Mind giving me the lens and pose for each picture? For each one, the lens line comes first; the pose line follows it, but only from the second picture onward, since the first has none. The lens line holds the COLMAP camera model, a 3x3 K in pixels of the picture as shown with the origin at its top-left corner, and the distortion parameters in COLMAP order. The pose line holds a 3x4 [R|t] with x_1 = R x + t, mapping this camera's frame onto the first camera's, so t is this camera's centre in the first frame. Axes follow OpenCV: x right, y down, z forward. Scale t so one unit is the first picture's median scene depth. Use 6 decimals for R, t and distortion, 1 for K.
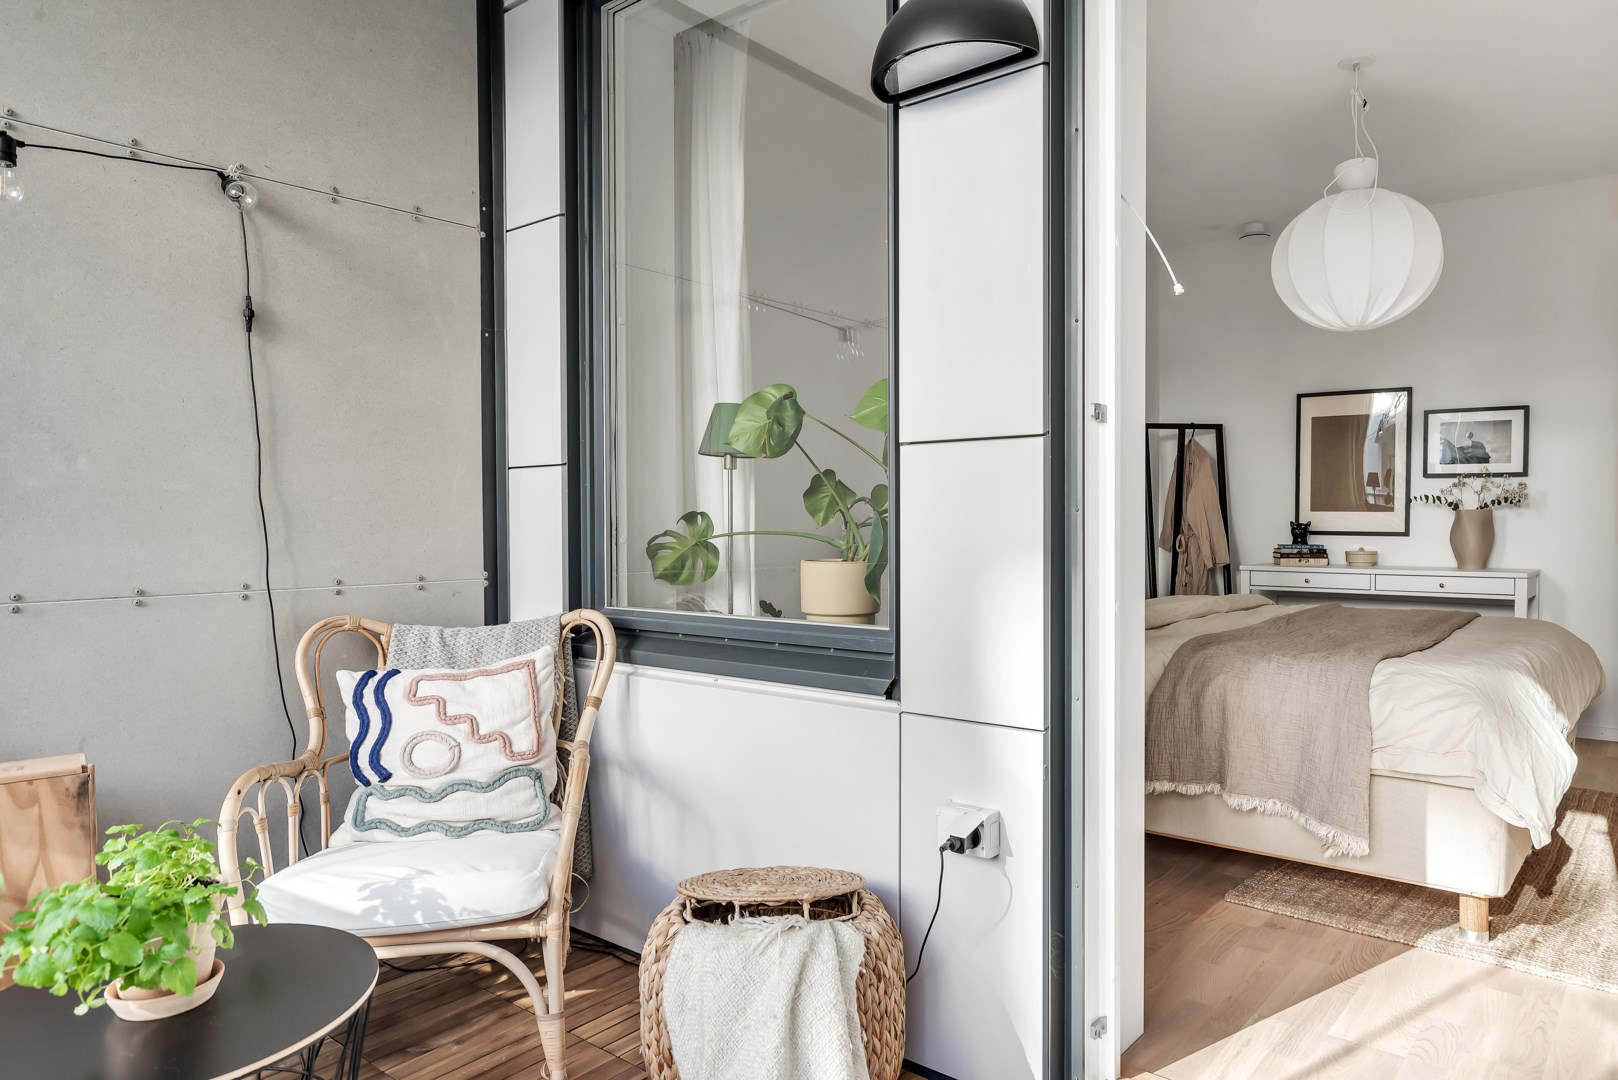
lens RADIAL K [[1045.7, 0, 816.7], [0, 1045.7, 528.8], [0, 0, 1]] dist [0.002412, -0.002069]
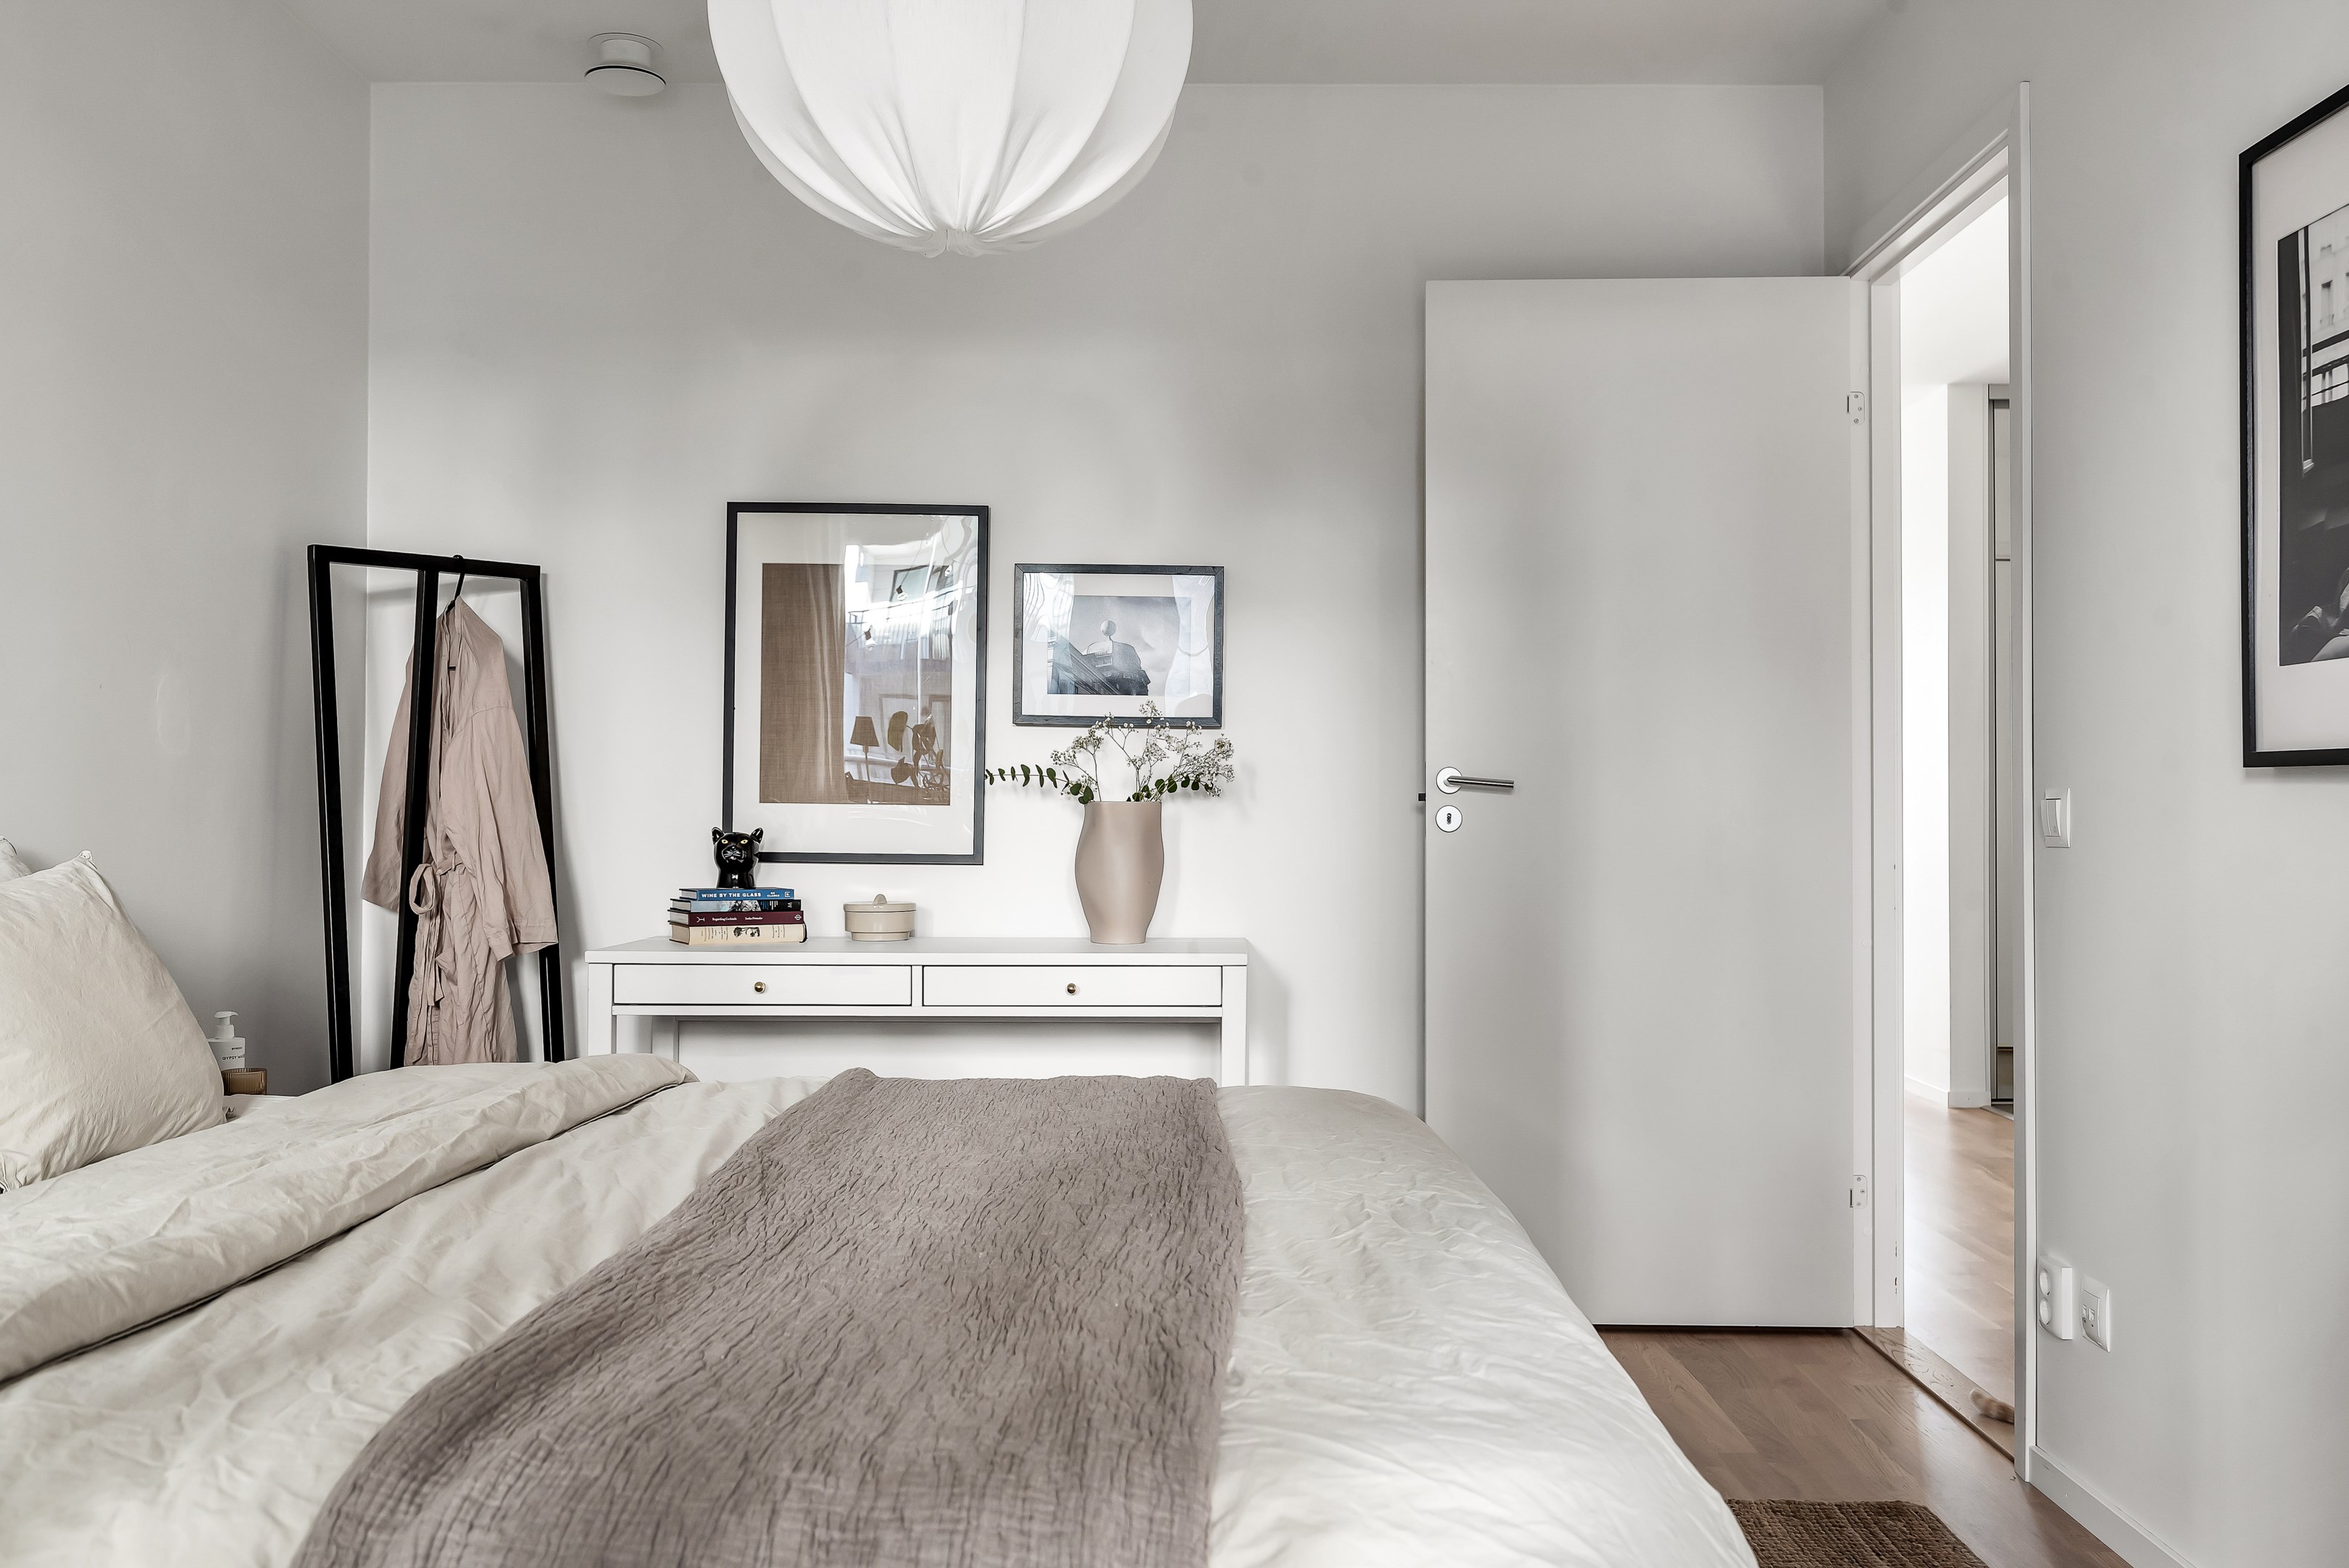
lens RADIAL K [[1893.9, 0, 1180.7], [0, 1893.9, 777.0], [0, 0, 1]] dist [0.011220, 0.001223]
pose [[0.763571, 0.011699, 0.645618, 0.139642], [0.002075, 0.999786, -0.020572, -0.011891], [-0.645720, 0.017048, 0.763384, 0.371602]]
